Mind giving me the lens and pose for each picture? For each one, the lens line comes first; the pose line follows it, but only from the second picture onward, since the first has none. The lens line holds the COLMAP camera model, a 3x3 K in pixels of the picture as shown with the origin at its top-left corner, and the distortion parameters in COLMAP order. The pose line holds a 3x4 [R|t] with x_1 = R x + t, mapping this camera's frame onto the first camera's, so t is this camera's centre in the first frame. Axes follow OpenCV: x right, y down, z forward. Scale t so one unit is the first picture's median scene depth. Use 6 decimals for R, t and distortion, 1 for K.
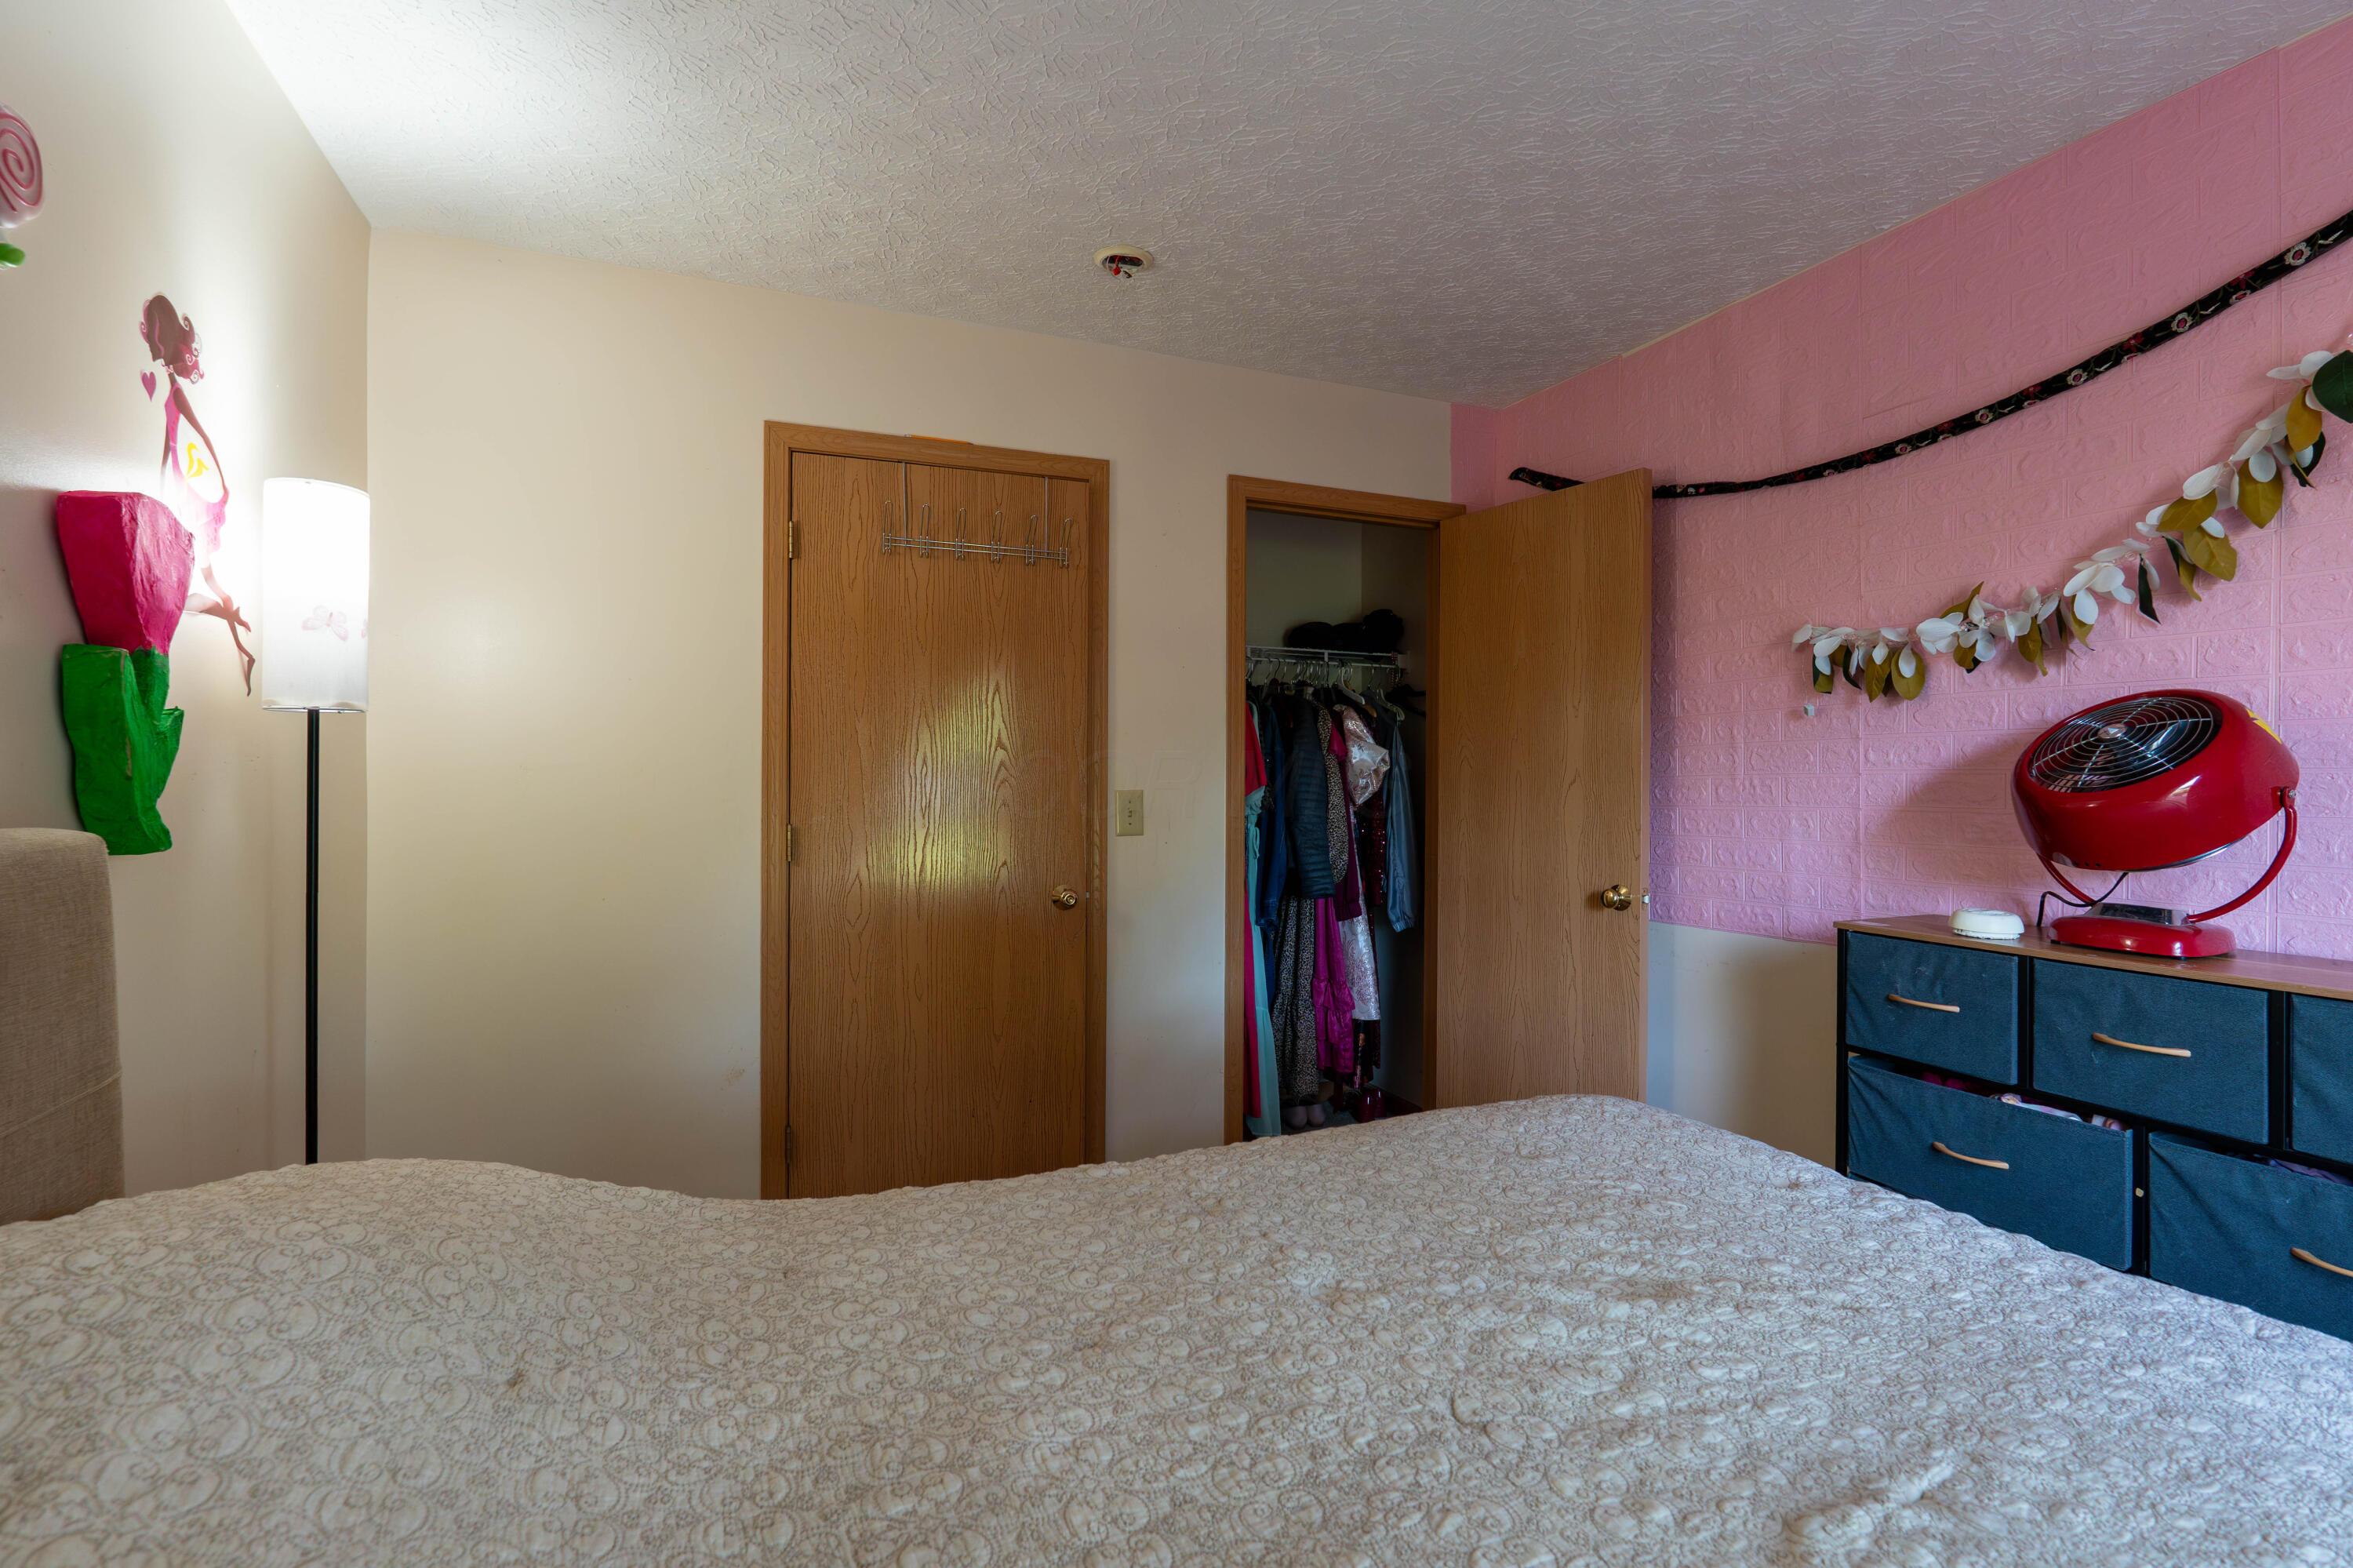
lens RADIAL K [[1082.8, 0, 1177.2], [0, 1082.8, 780.9], [0, 0, 1]] dist [-0.009081, 0.001391]
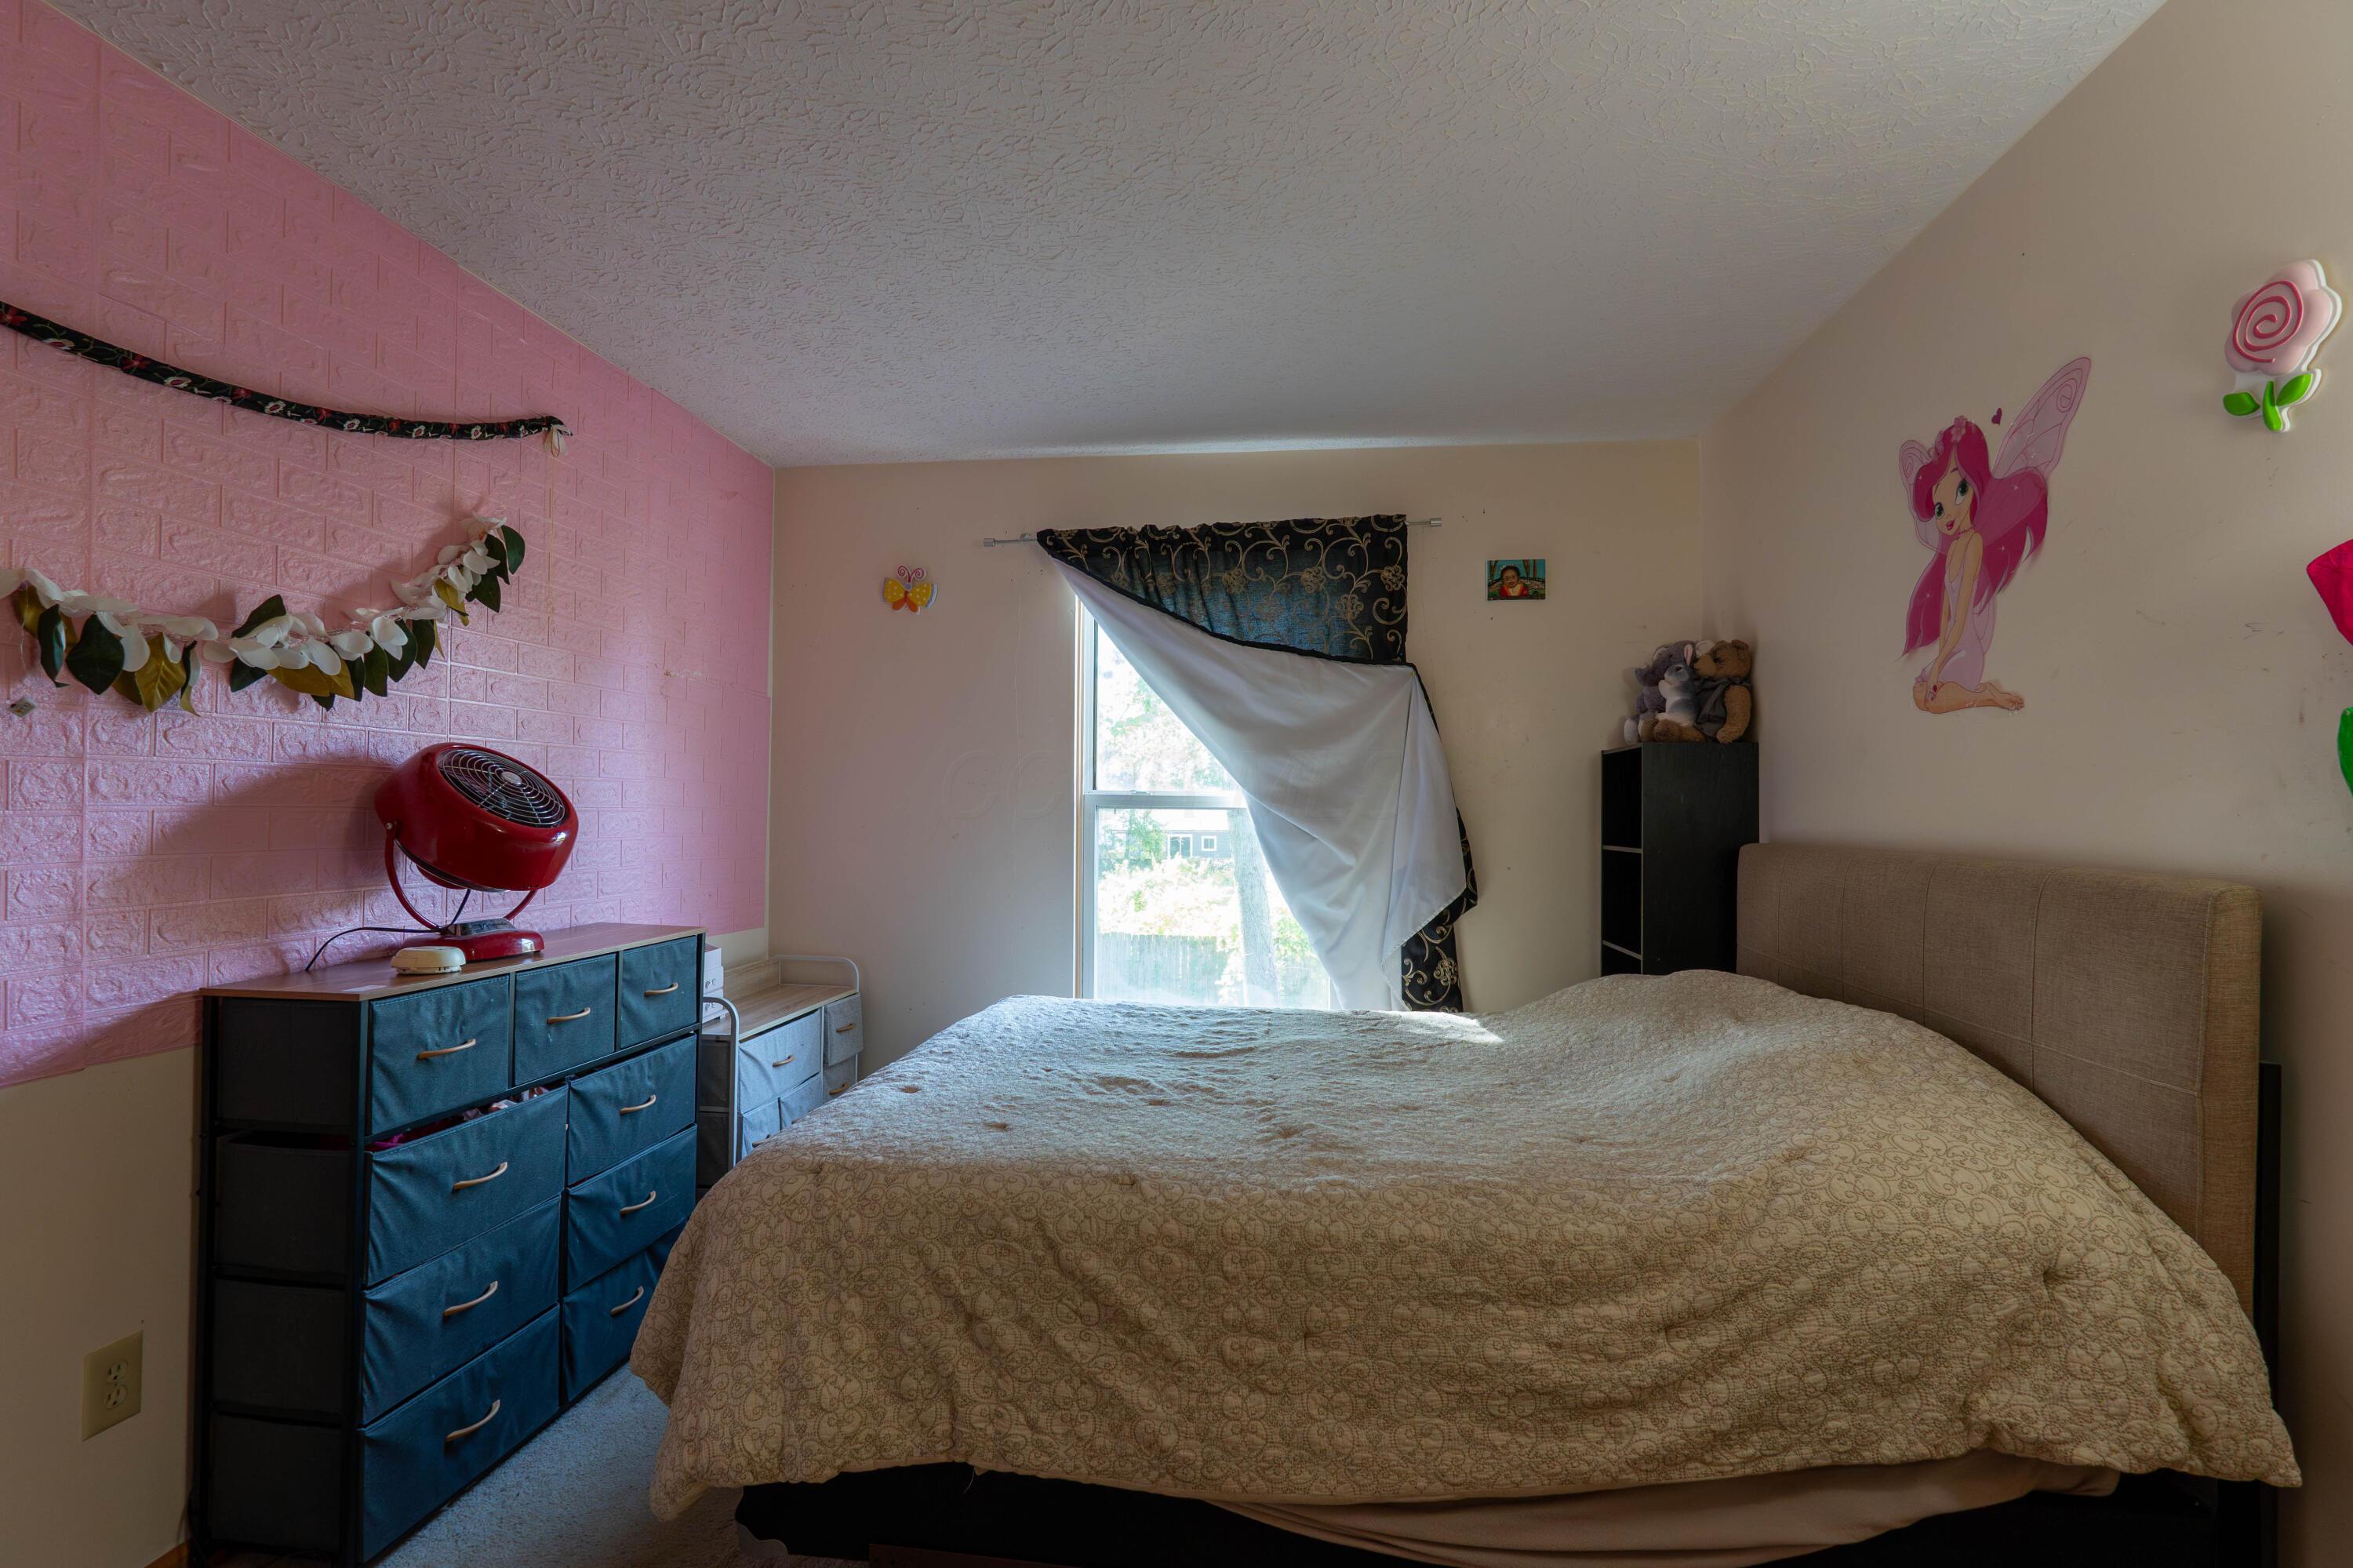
lens RADIAL K [[1082.8, 0, 1178.8], [0, 1082.8, 792.9], [0, 0, 1]] dist [-0.009081, 0.001391]
pose [[-0.861120, 0.000988, 0.508401, -0.336804], [-0.004889, 0.999936, -0.010224, -0.016058], [-0.508378, -0.011289, -0.861060, 1.372639]]
